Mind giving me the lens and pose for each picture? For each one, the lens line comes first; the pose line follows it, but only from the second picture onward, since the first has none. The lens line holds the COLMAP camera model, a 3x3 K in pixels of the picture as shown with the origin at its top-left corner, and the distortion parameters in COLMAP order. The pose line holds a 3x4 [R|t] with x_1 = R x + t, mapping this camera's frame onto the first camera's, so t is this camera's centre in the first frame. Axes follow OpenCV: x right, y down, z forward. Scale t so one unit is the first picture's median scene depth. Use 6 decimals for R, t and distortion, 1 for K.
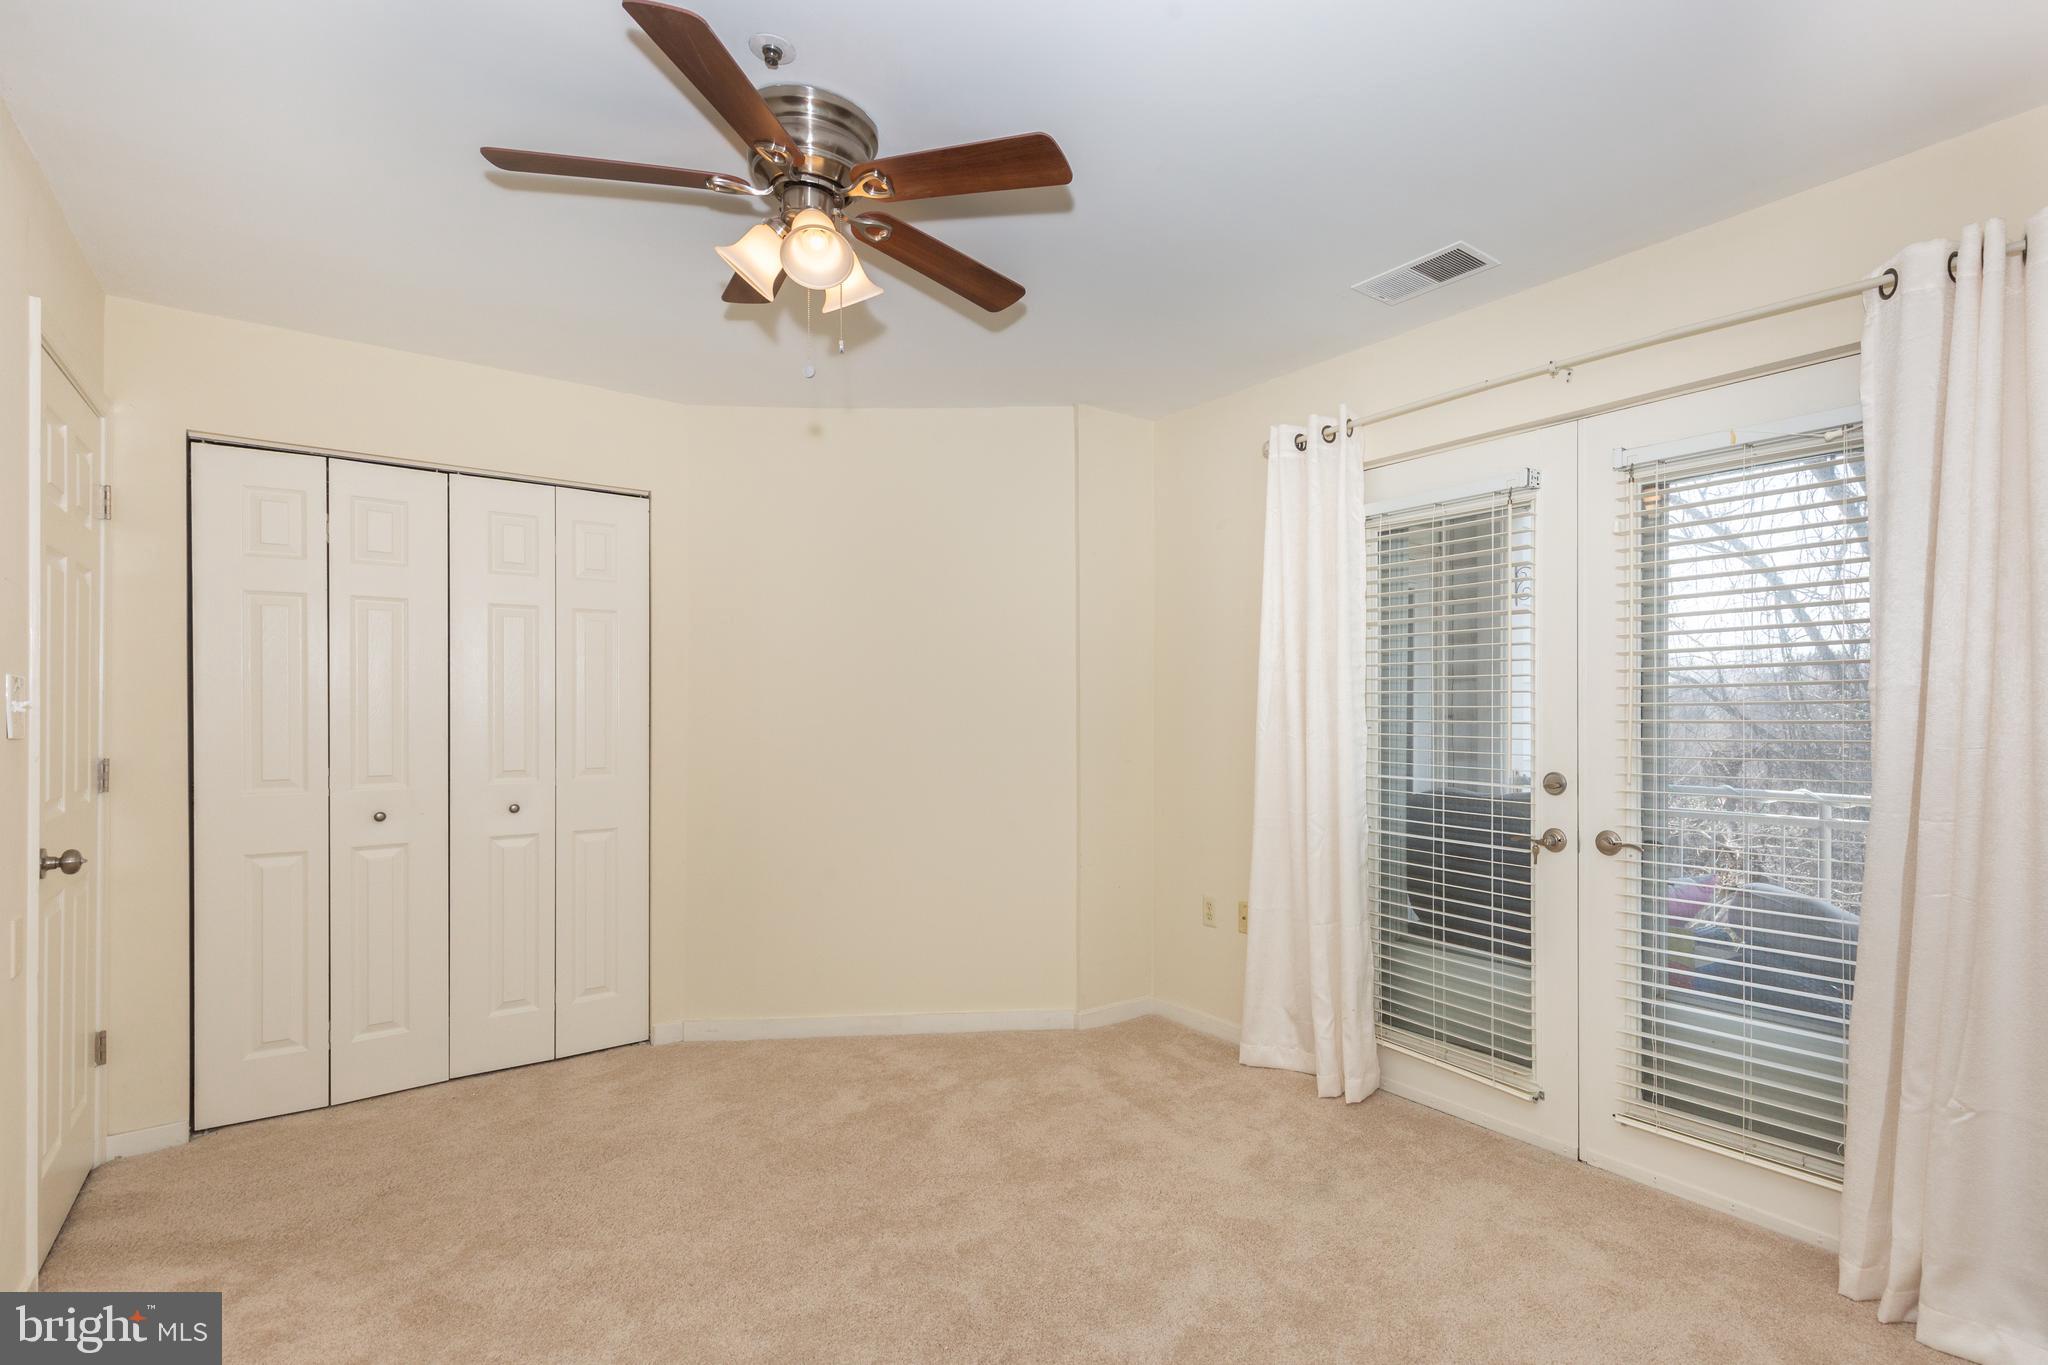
lens RADIAL K [[826.8, 0, 1025.7], [0, 826.8, 726.2], [0, 0, 1]] dist [0.000550, -0.000012]
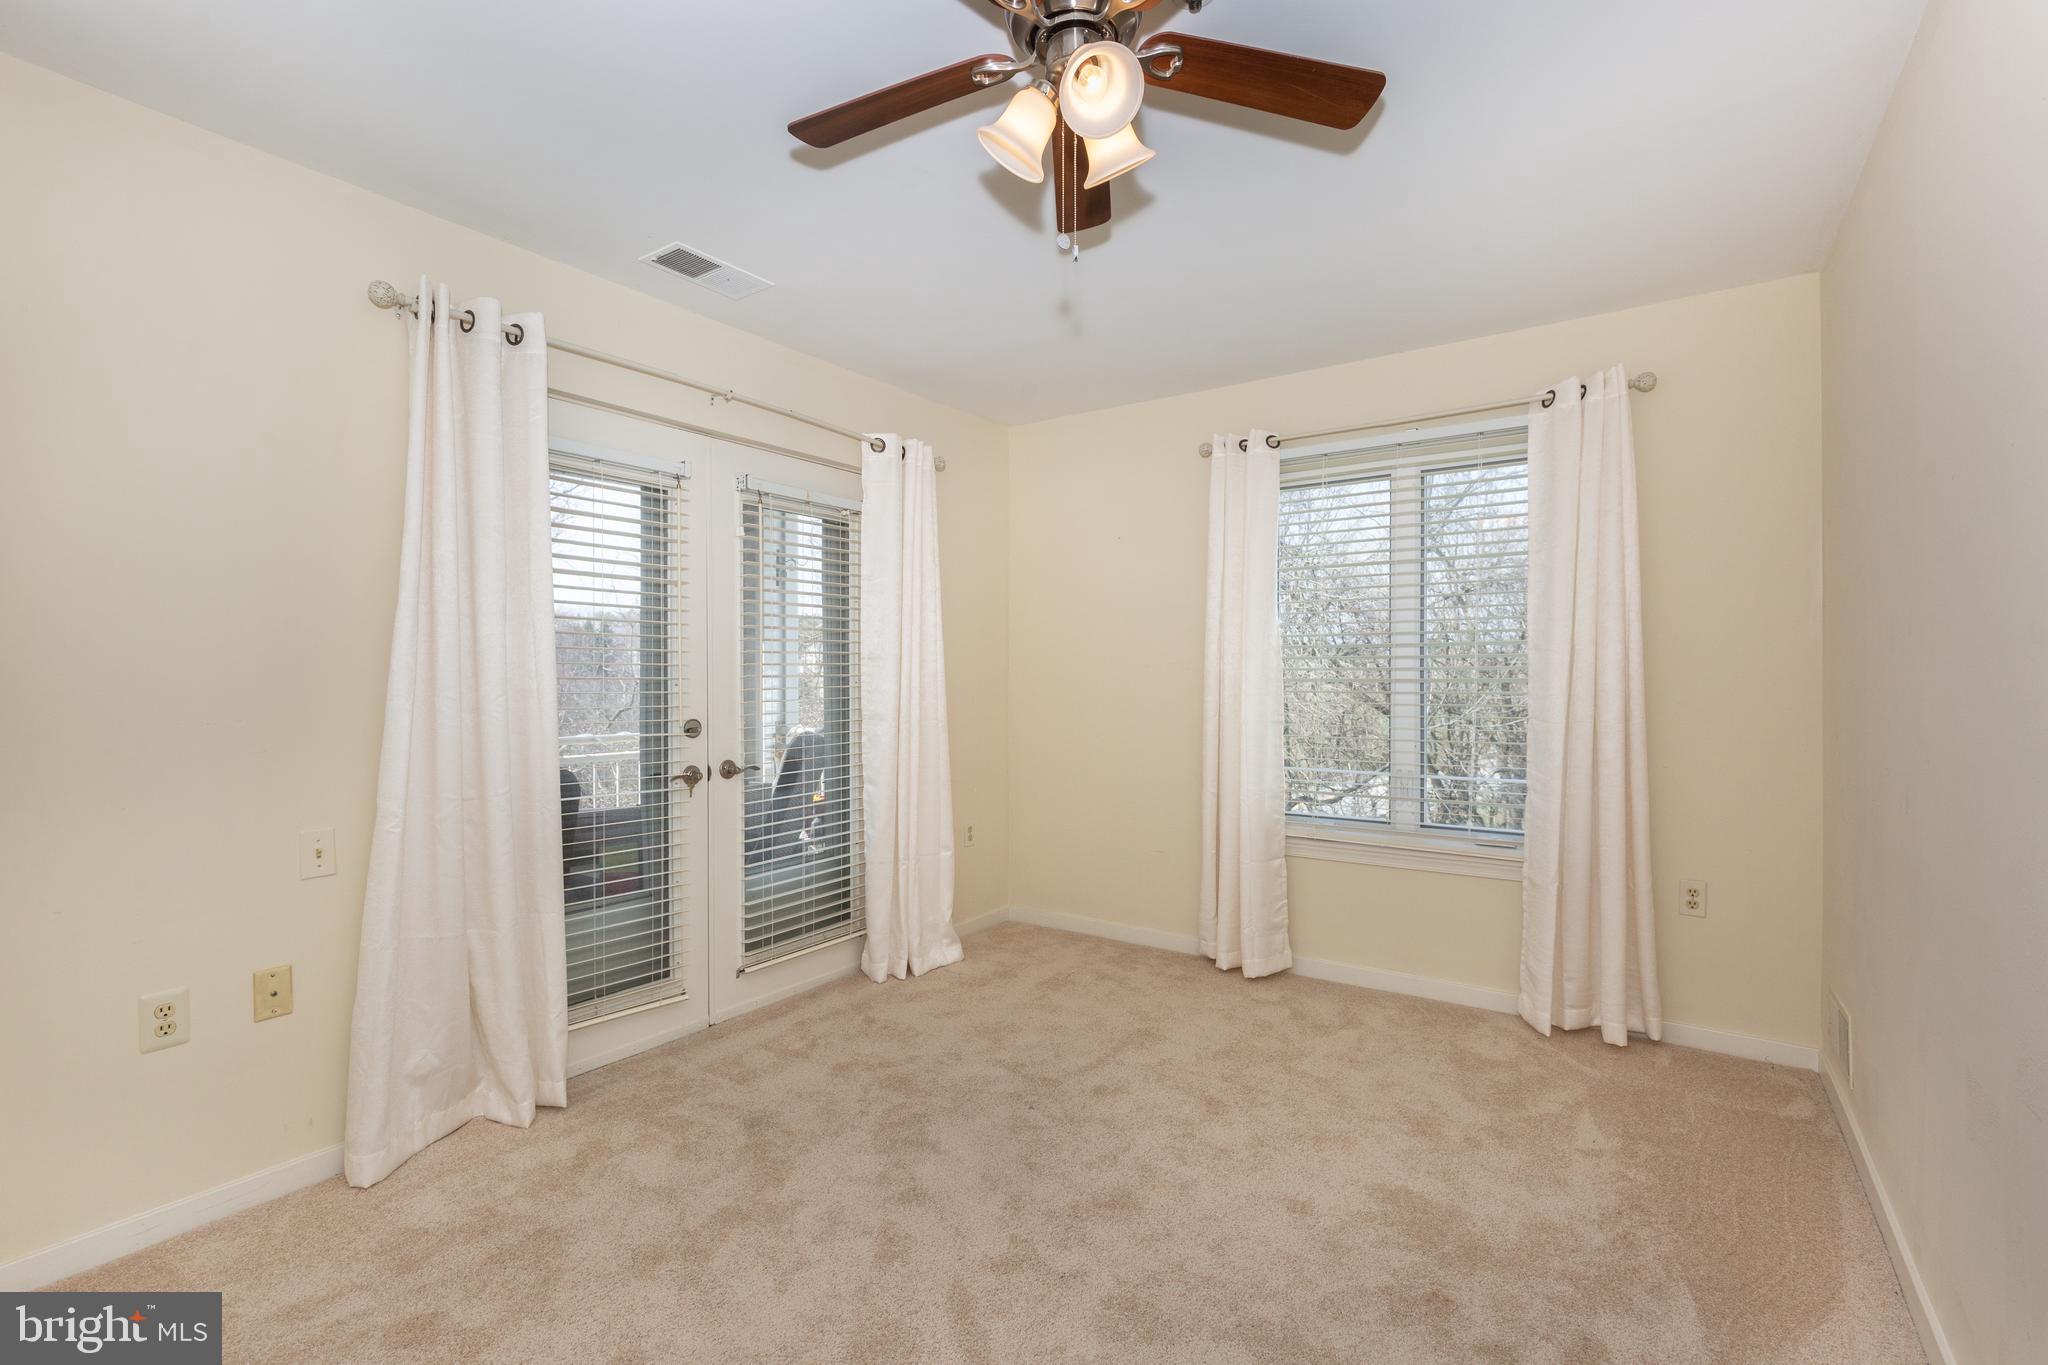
lens RADIAL K [[922.7, 0, 1033.8], [0, 922.7, 689.2], [0, 0, 1]] dist [0.003076, 0.000507]
pose [[-0.278000, -0.015358, 0.960458, -0.799835], [0.011443, 0.999748, 0.019298, -0.008276], [-0.960513, 0.016355, -0.277754, 0.899802]]
